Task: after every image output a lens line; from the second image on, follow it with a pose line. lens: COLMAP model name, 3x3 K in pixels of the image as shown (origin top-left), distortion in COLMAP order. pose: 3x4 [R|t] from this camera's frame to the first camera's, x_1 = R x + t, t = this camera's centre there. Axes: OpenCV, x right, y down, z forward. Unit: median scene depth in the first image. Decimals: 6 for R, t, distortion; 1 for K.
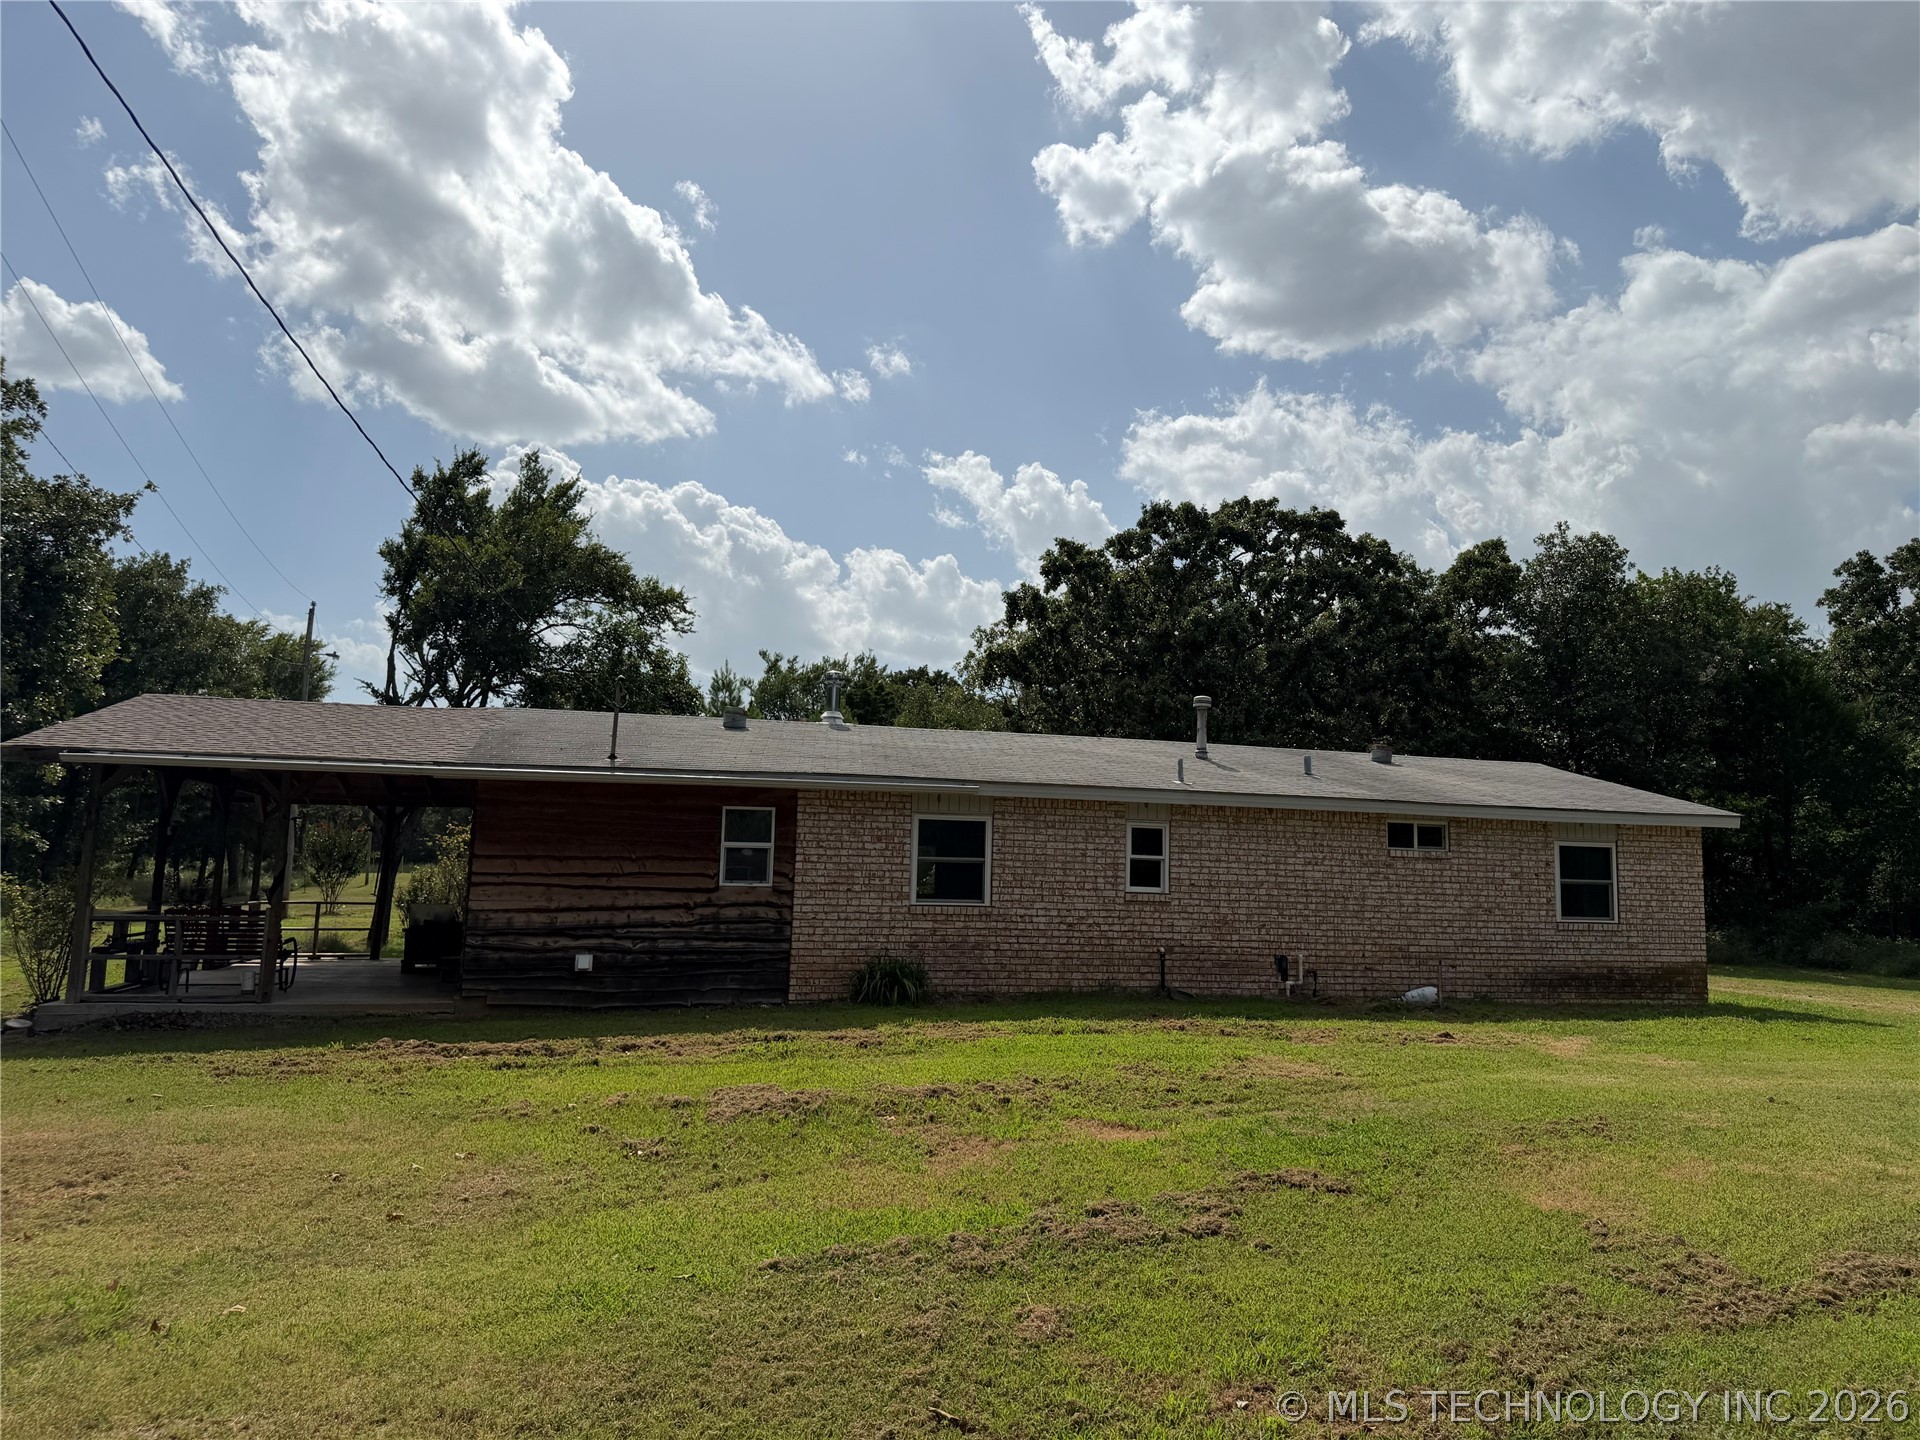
lens RADIAL K [[1344.2, 0, 962.1], [0, 1344.2, 721.9], [0, 0, 1]] dist [-0.011625, -0.005300]
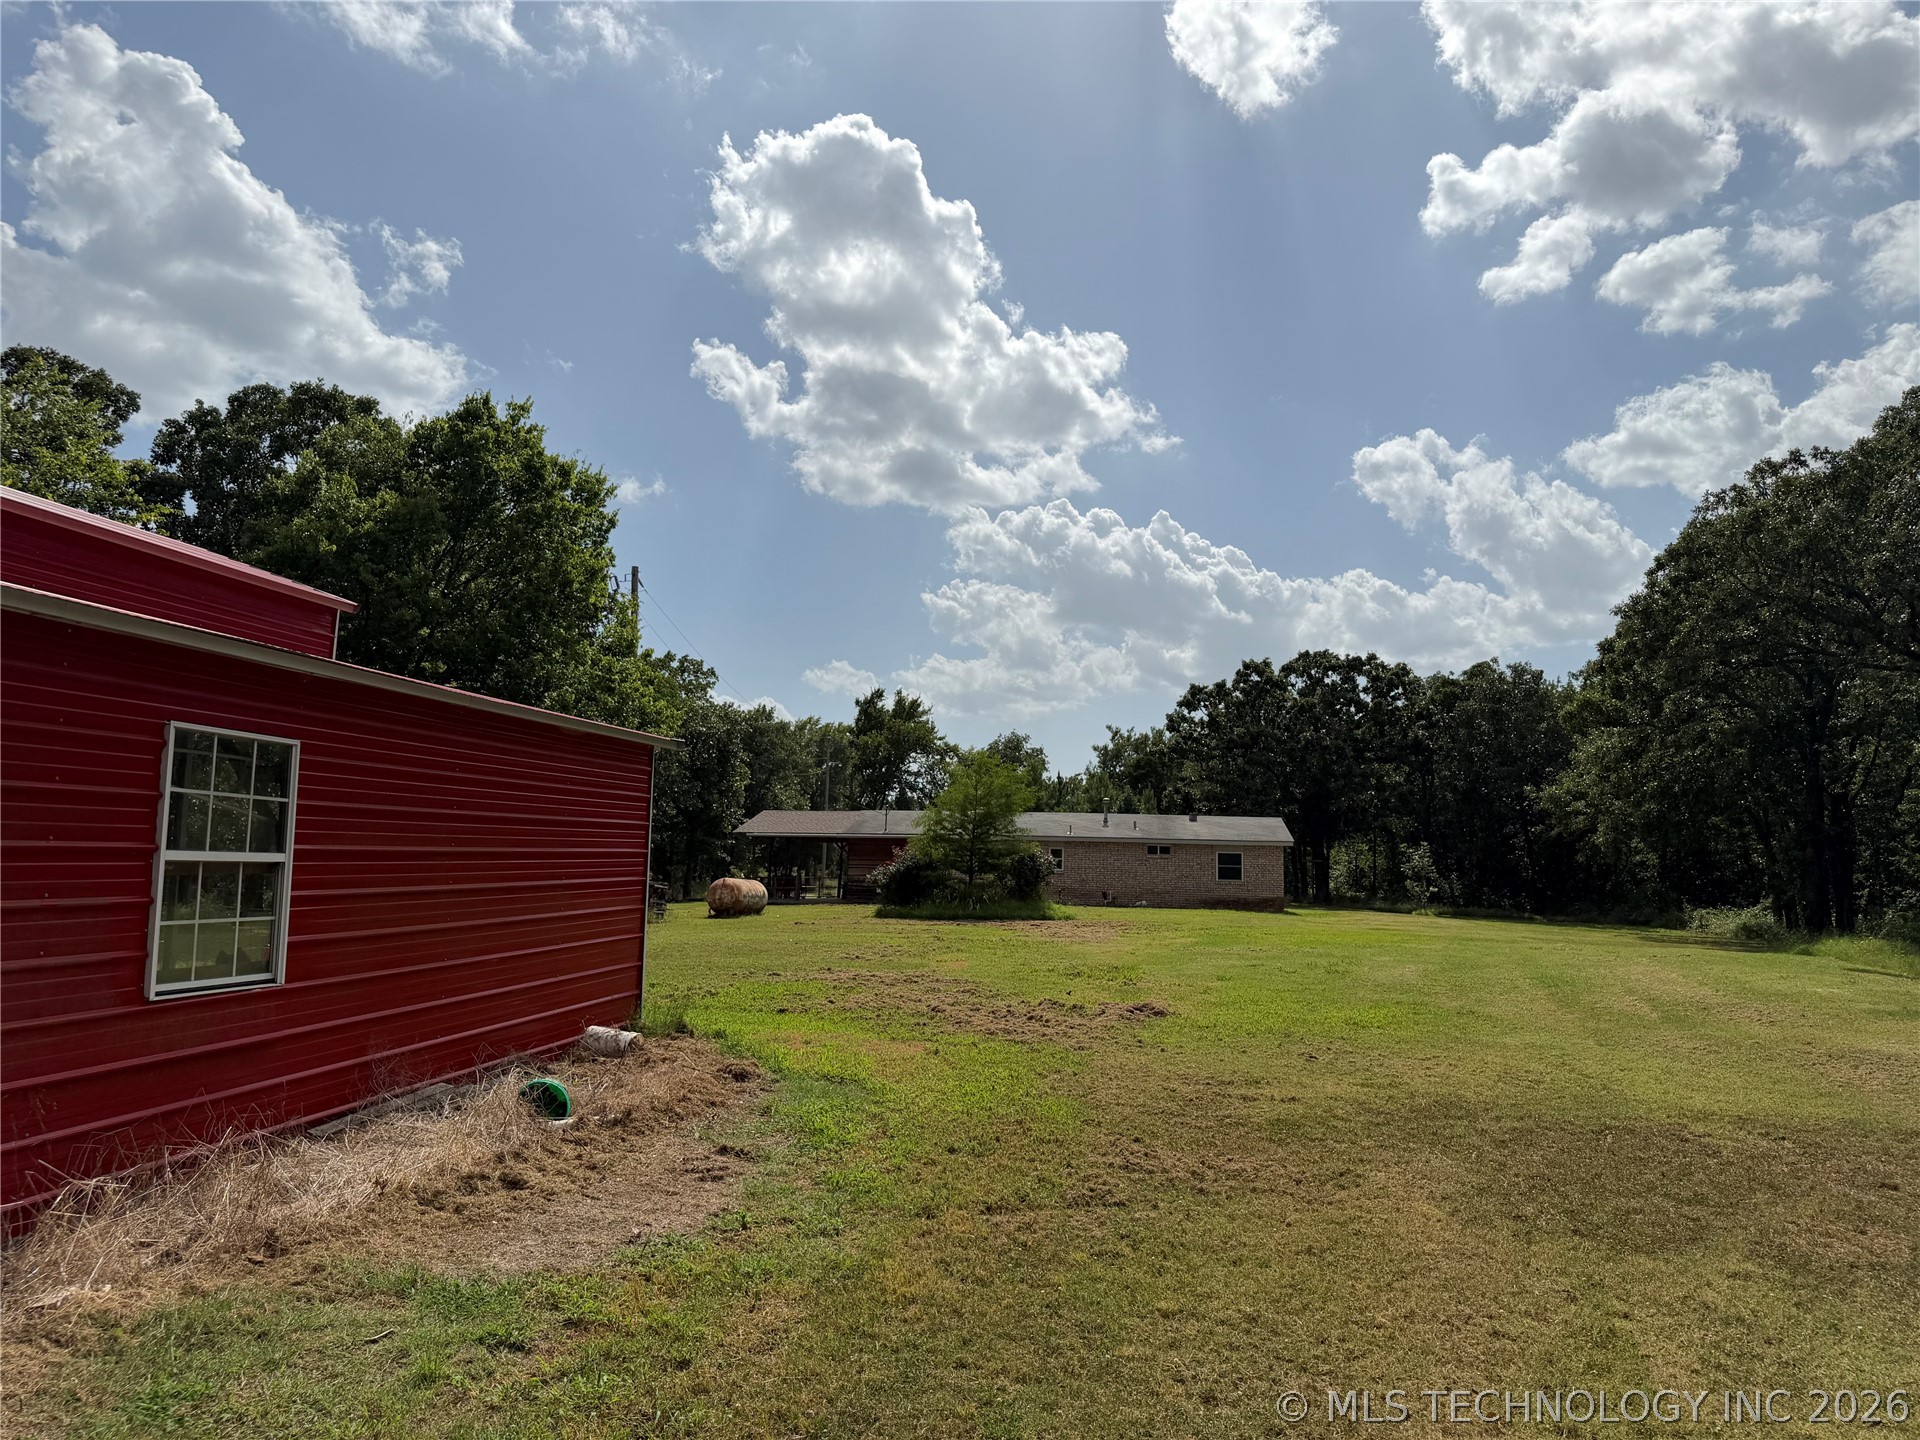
lens RADIAL K [[1344.2, 0, 960.4], [0, 1344.2, 717.3], [0, 0, 1]] dist [-0.011625, -0.005300]
pose [[0.923413, -0.049459, -0.380607, 0.894329], [0.046378, 0.998775, -0.017269, -0.141160], [0.380994, -0.001705, 0.924576, -1.514359]]
